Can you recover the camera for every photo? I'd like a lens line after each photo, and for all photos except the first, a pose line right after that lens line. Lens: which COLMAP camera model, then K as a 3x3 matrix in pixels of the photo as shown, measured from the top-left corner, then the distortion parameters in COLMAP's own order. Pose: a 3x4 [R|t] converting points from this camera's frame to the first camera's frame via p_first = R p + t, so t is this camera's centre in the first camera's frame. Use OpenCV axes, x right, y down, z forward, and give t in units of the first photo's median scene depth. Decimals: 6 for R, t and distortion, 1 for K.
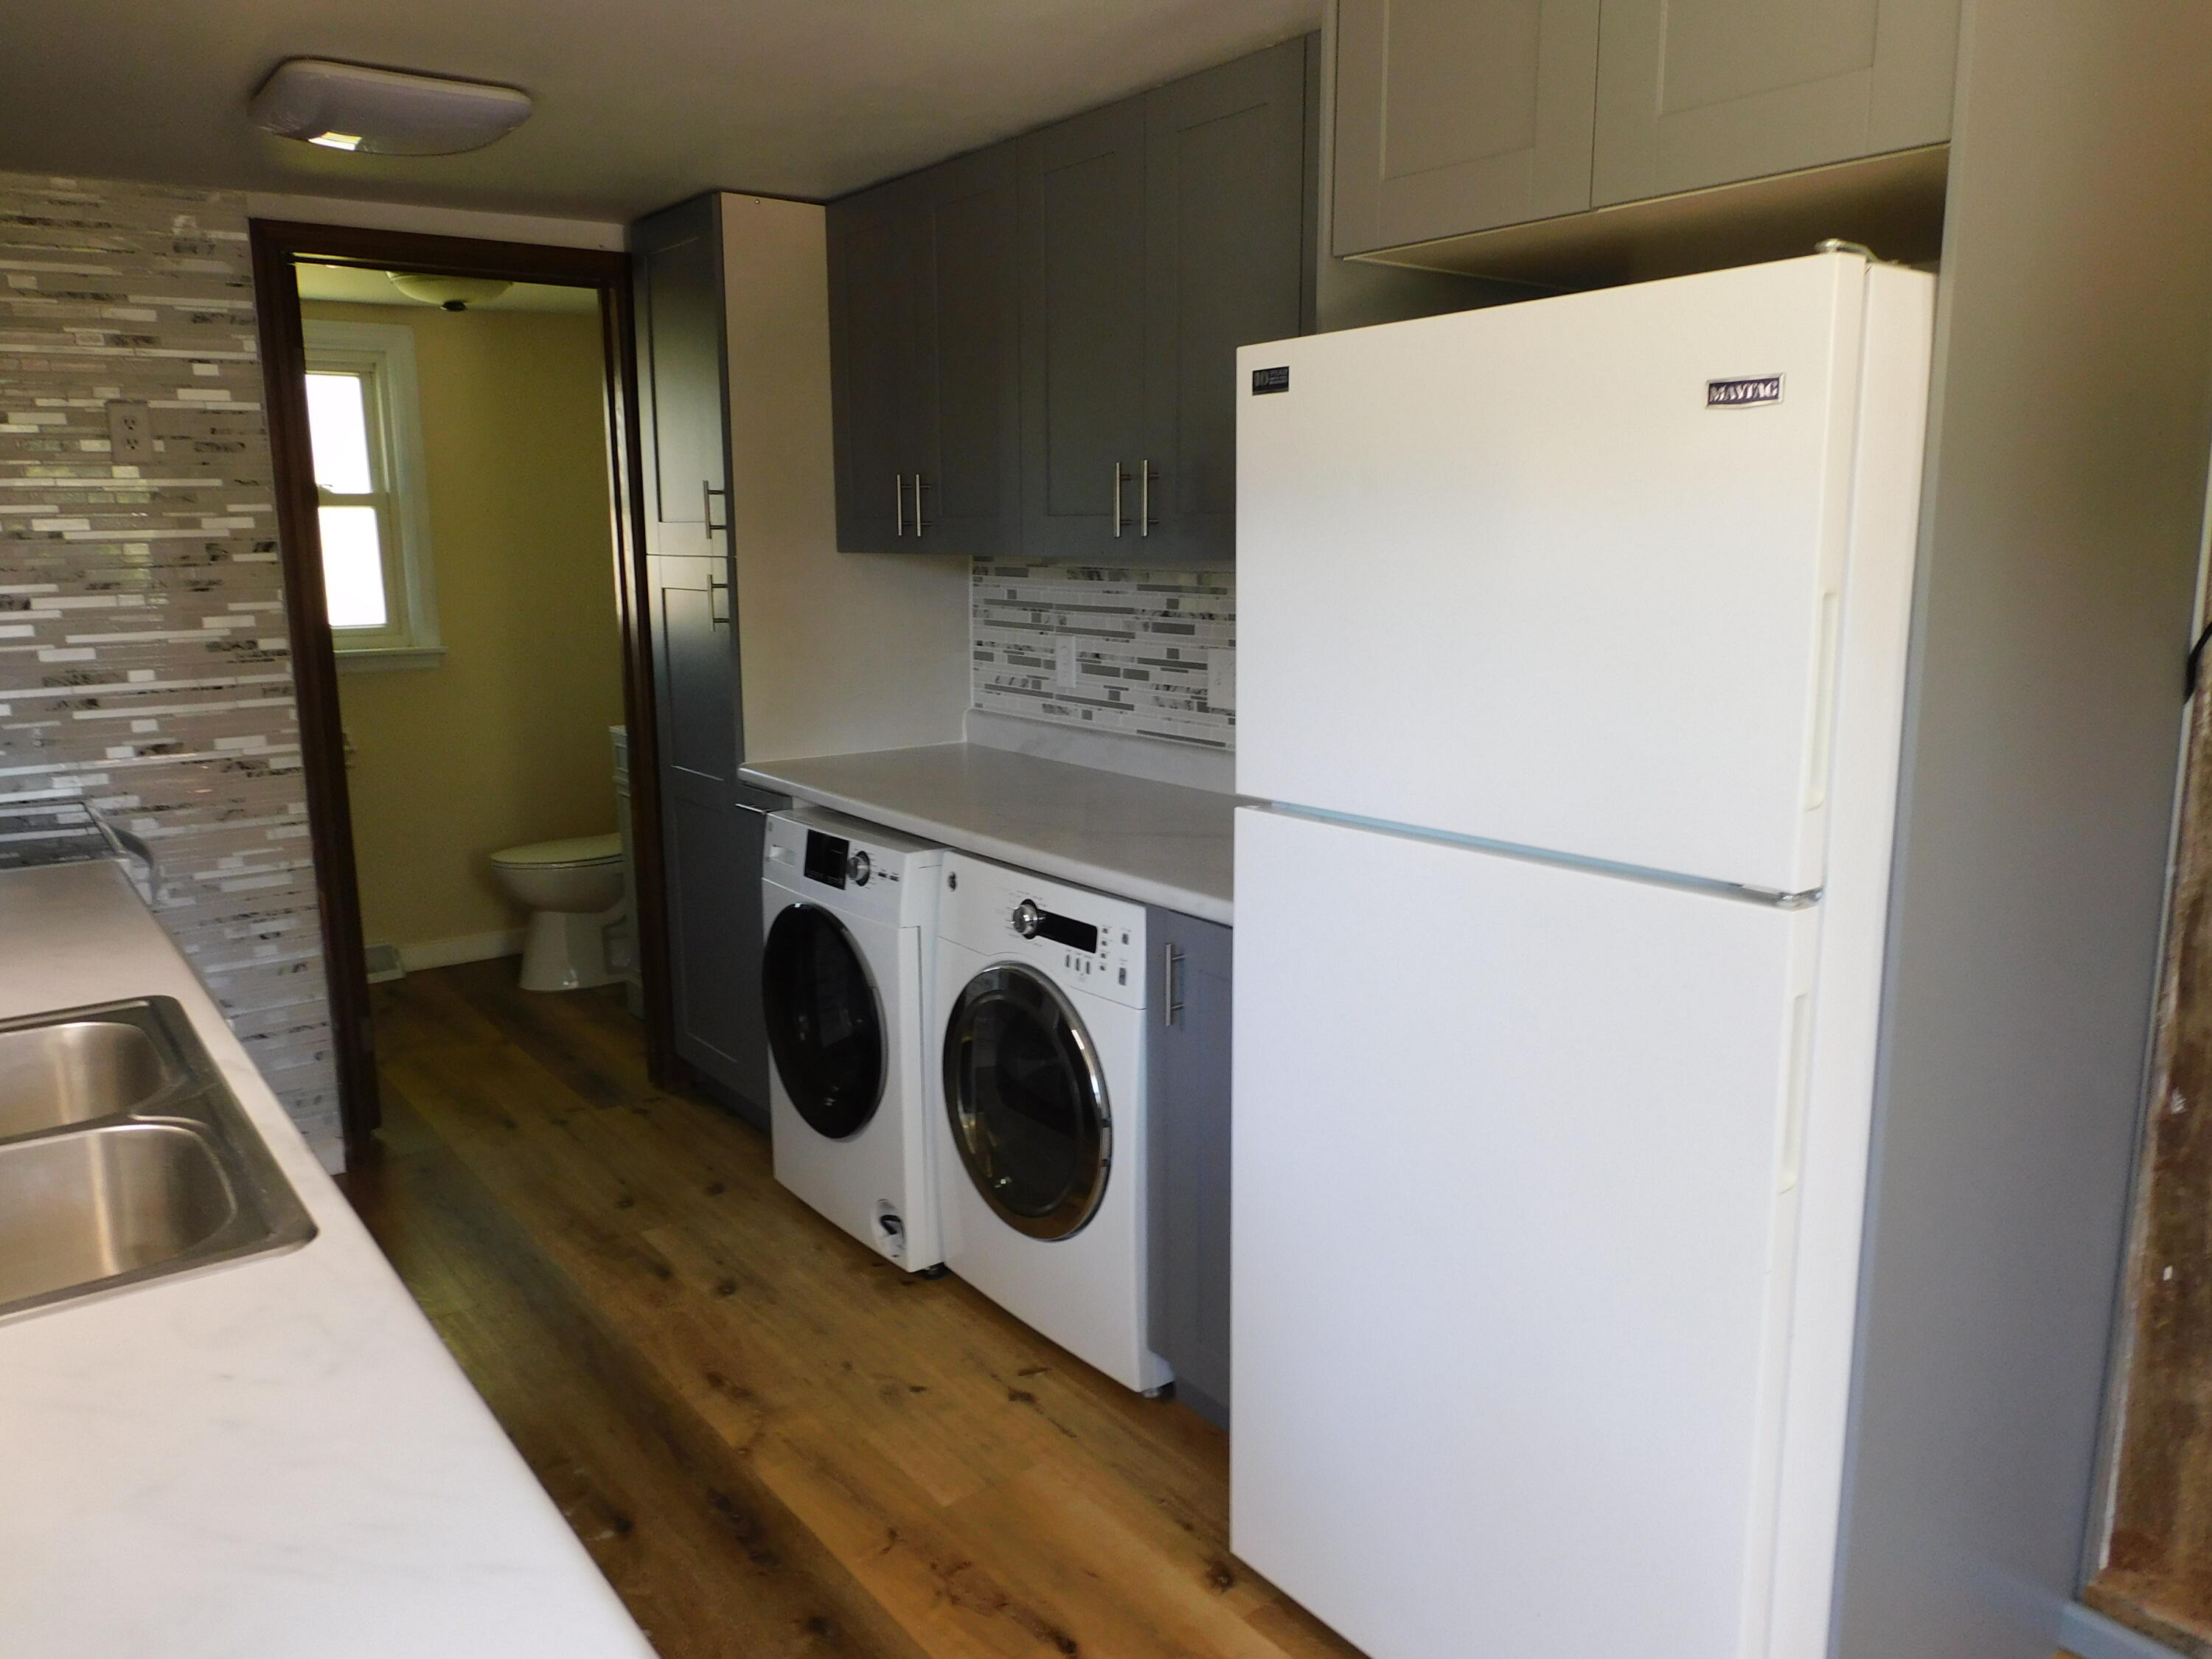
lens RADIAL K [[1562.0, 0, 1108.7], [0, 1562.0, 836.8], [0, 0, 1]] dist [-0.006226, -0.018181]
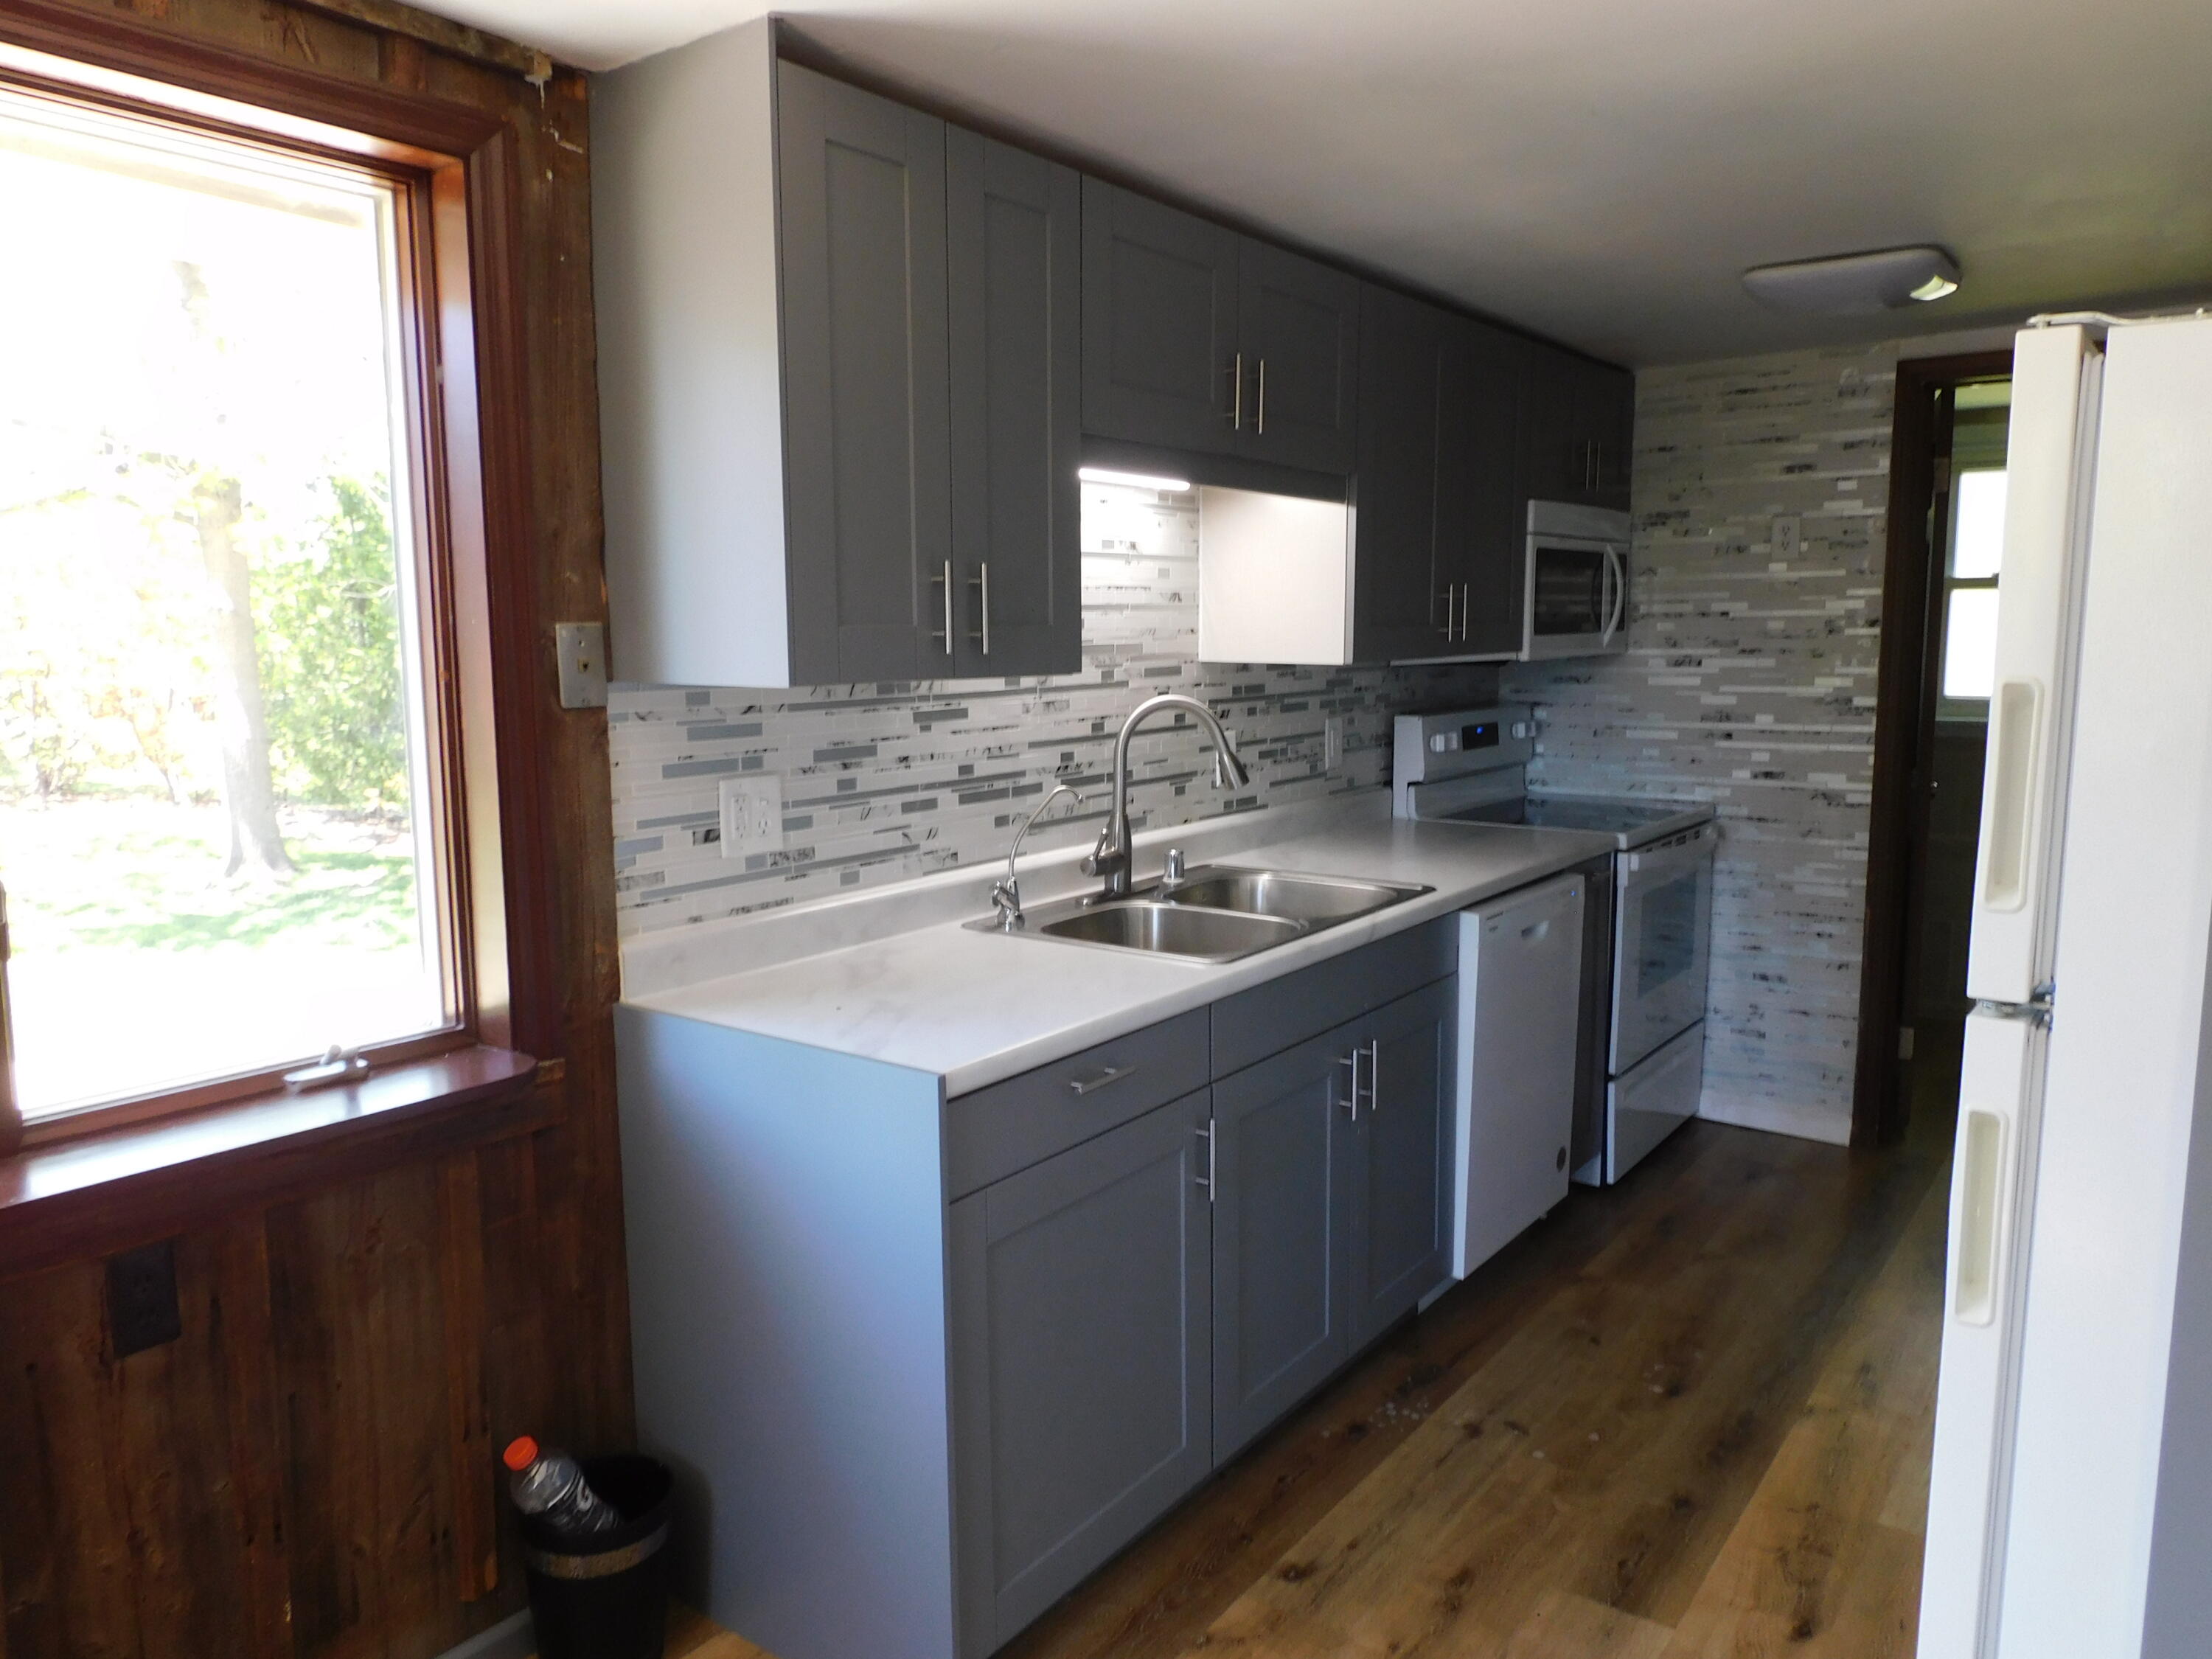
lens RADIAL K [[1562.0, 0, 1108.3], [0, 1562.0, 827.6], [0, 0, 1]] dist [-0.006226, -0.018181]
pose [[0.270001, 0.122492, -0.955037, 0.507681], [-0.179597, 0.980875, 0.075031, -0.011644], [0.945962, 0.151263, 0.286836, 0.100211]]
